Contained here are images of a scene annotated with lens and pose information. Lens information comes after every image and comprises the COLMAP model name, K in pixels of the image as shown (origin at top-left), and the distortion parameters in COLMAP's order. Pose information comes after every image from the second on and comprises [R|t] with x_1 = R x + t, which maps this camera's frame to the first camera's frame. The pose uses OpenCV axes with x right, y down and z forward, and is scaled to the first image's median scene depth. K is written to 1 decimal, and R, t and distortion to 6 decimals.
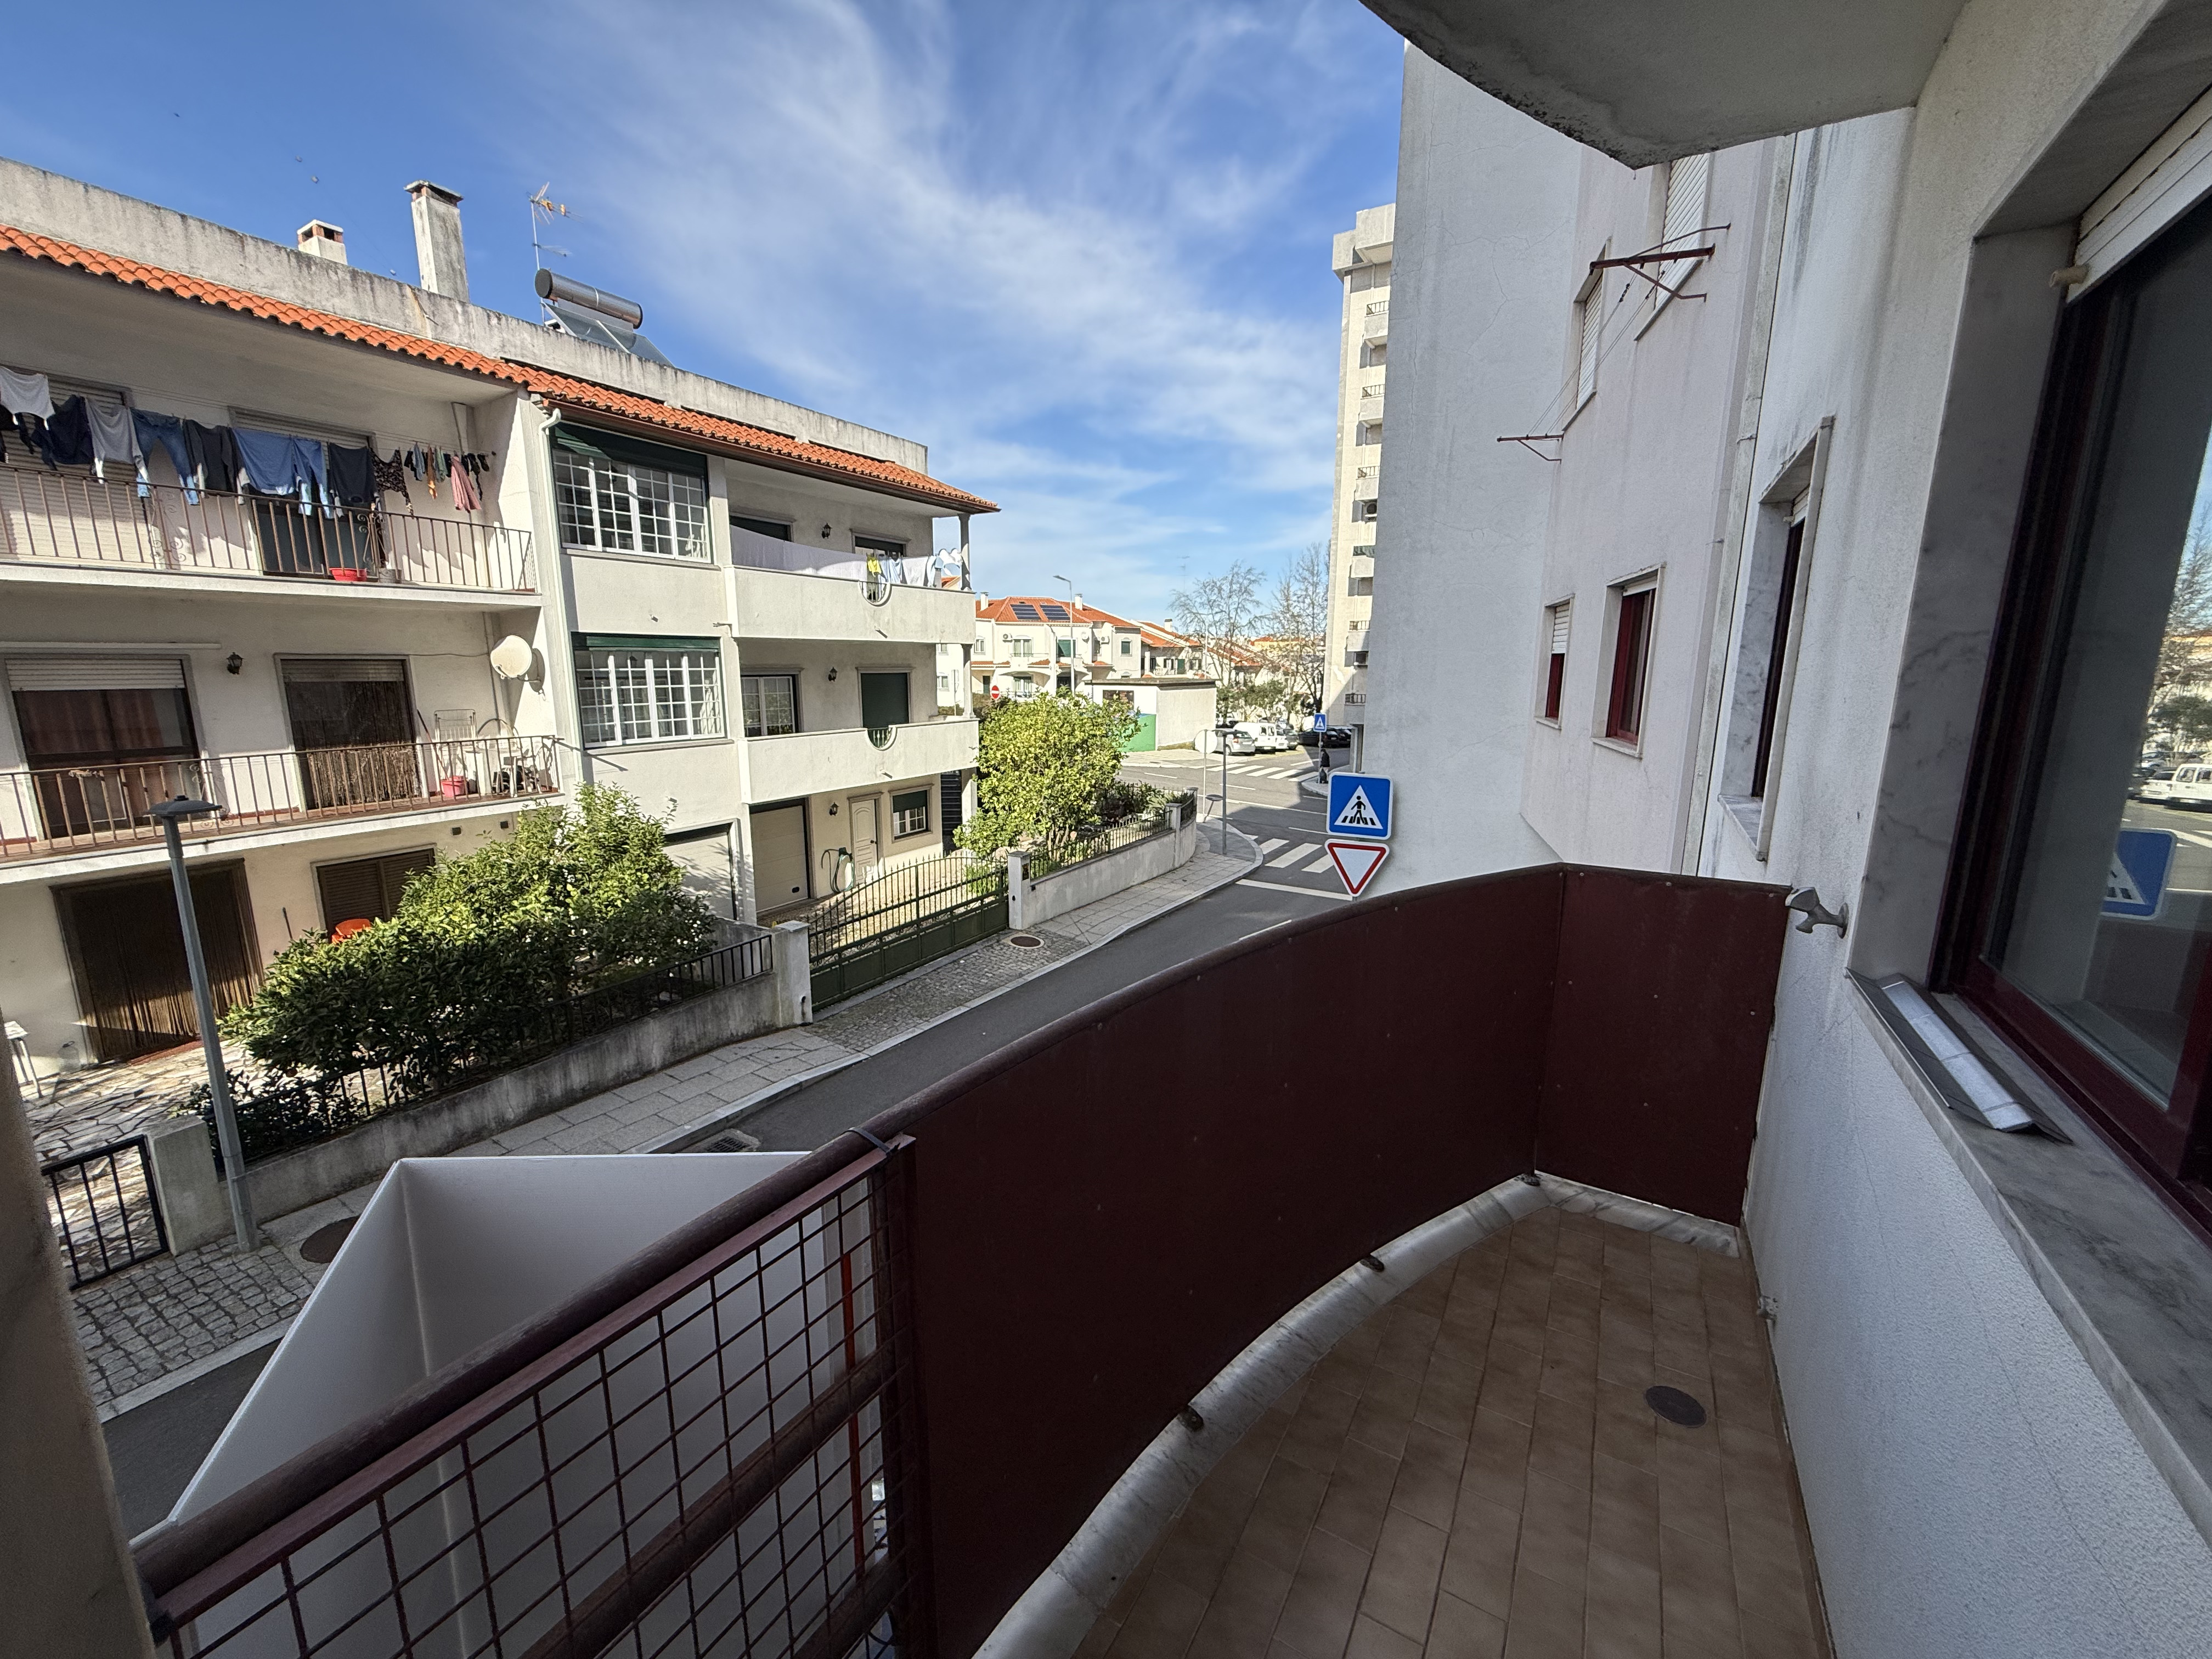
lens RADIAL K [[884.9, 0, 1109.6], [0, 884.9, 819.5], [0, 0, 1]] dist [0.002083, -0.000155]
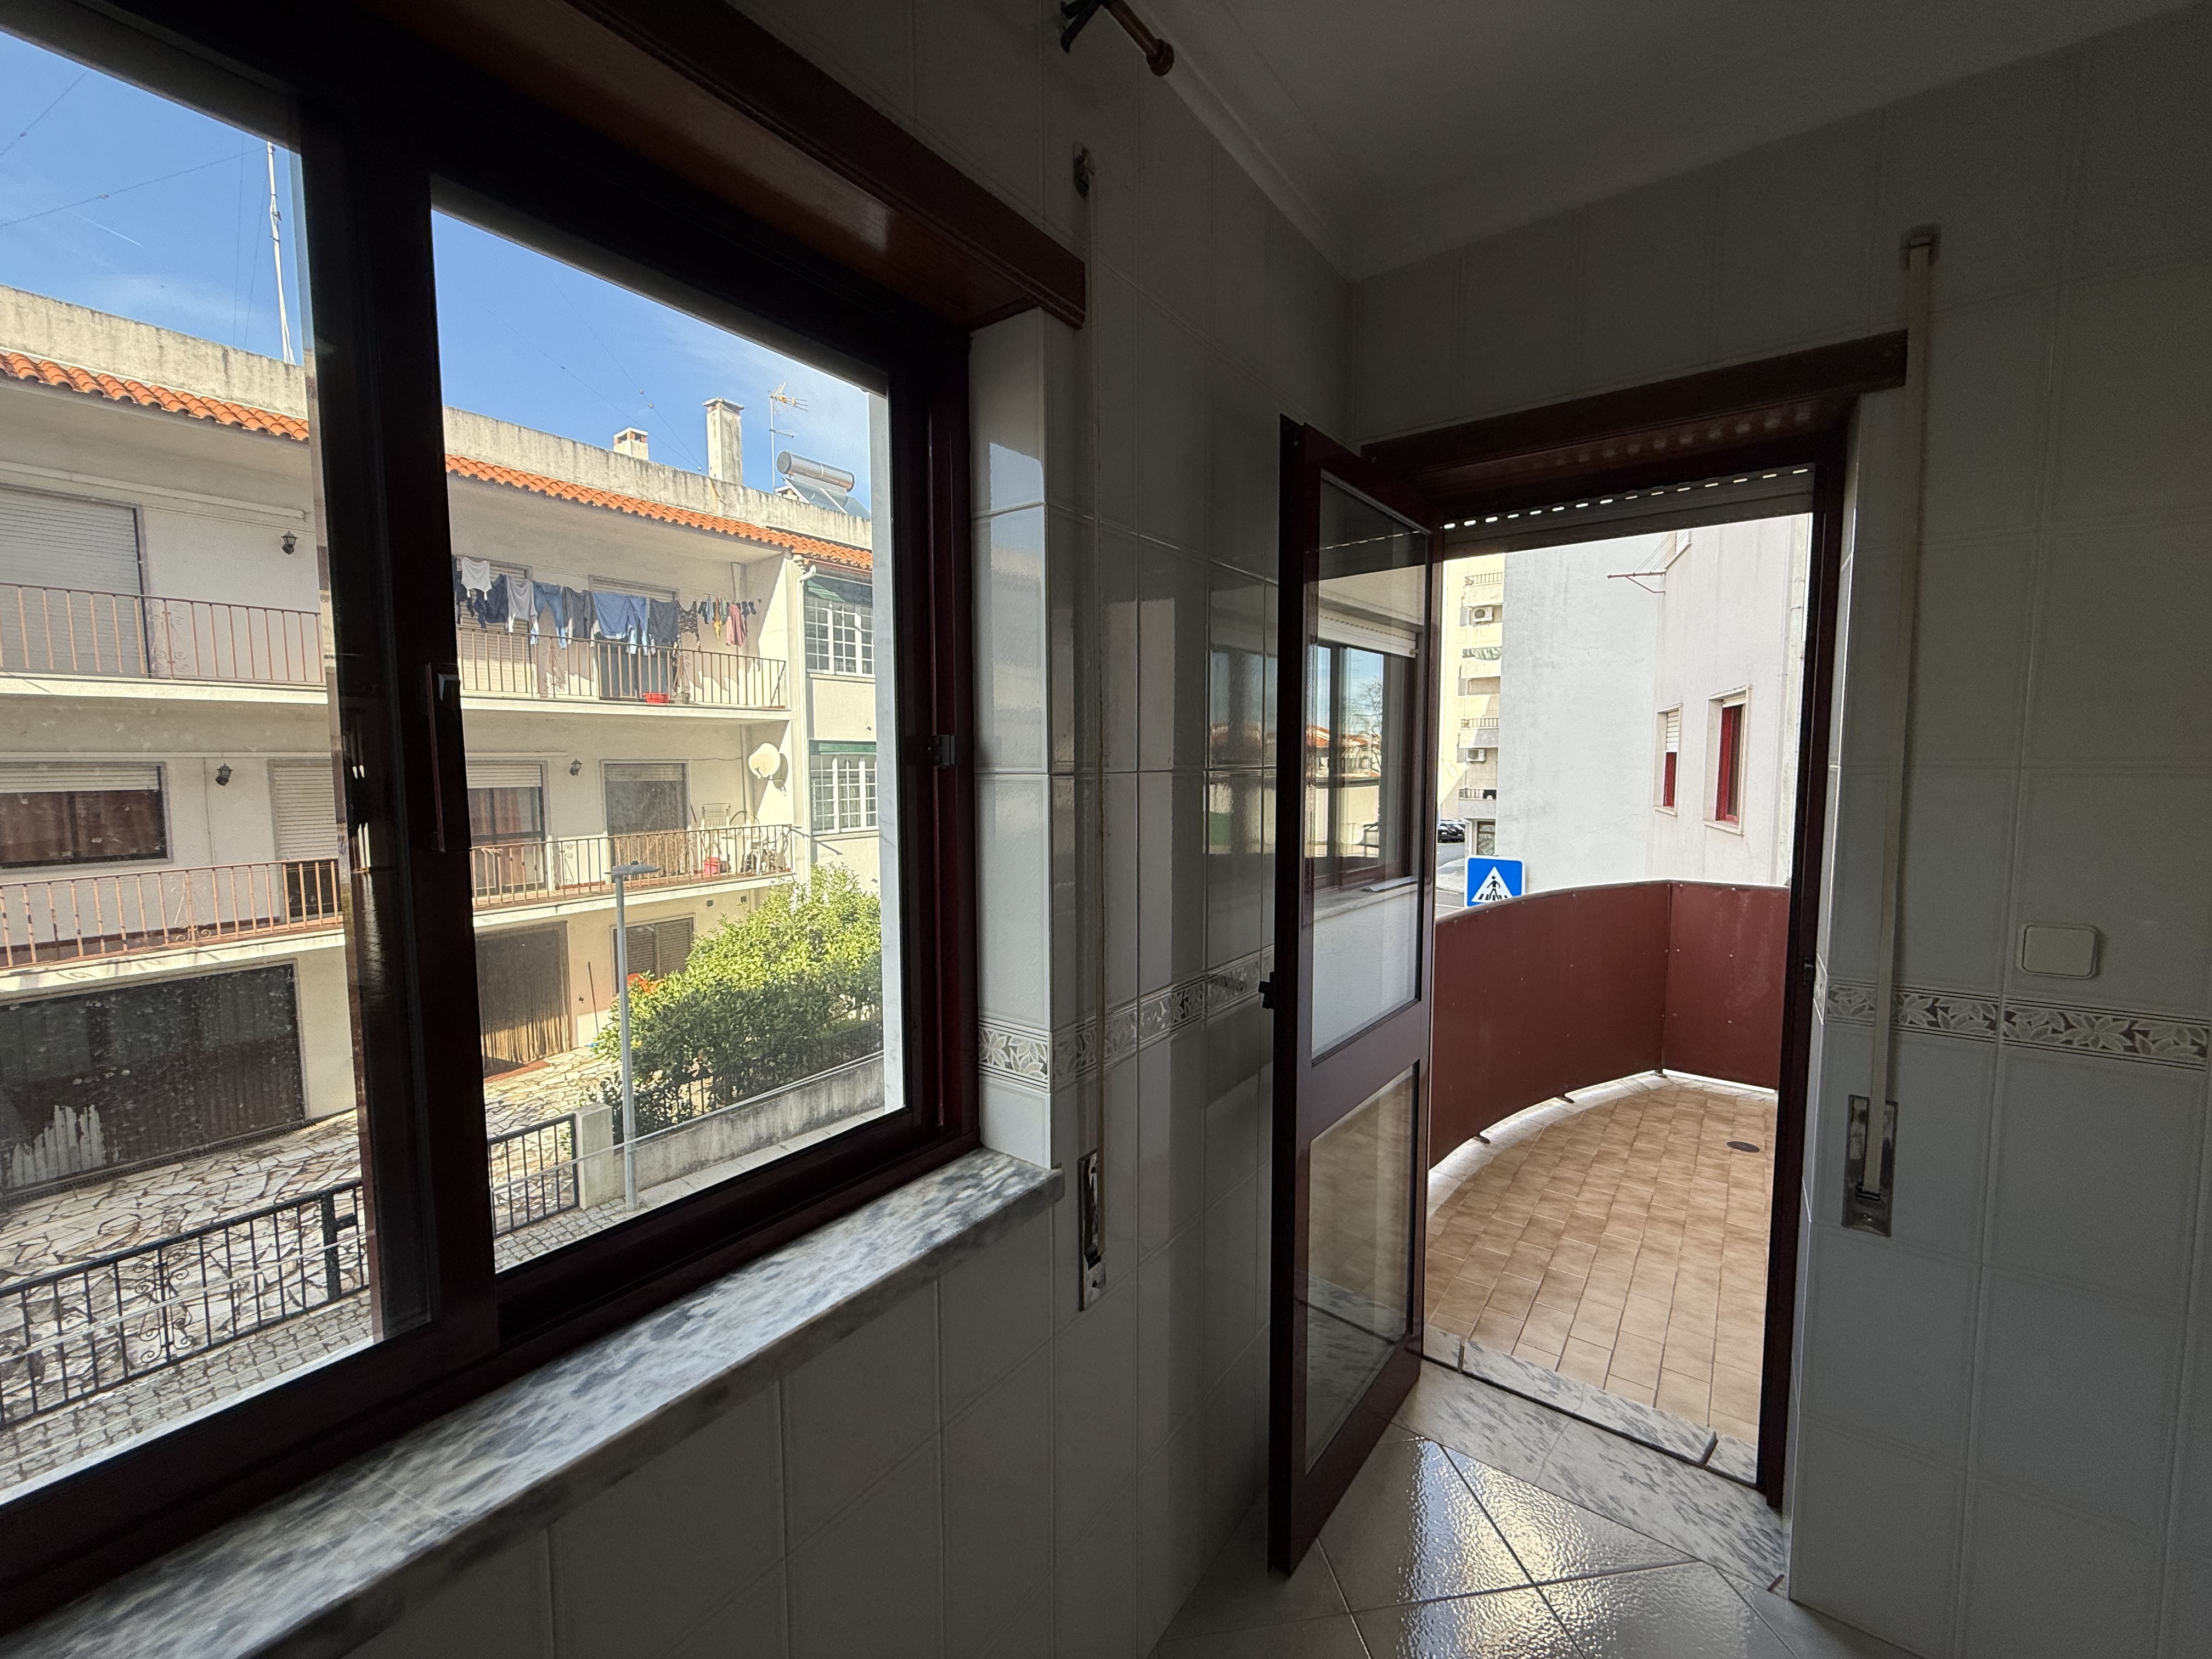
lens RADIAL K [[884.9, 0, 1106.9], [0, 884.9, 818.8], [0, 0, 1]] dist [0.002083, -0.000155]
pose [[0.993796, -0.000163, -0.111216, -0.076485], [-0.012031, 0.993972, -0.108969, 0.027011], [0.110564, 0.109631, 0.987804, -0.166232]]
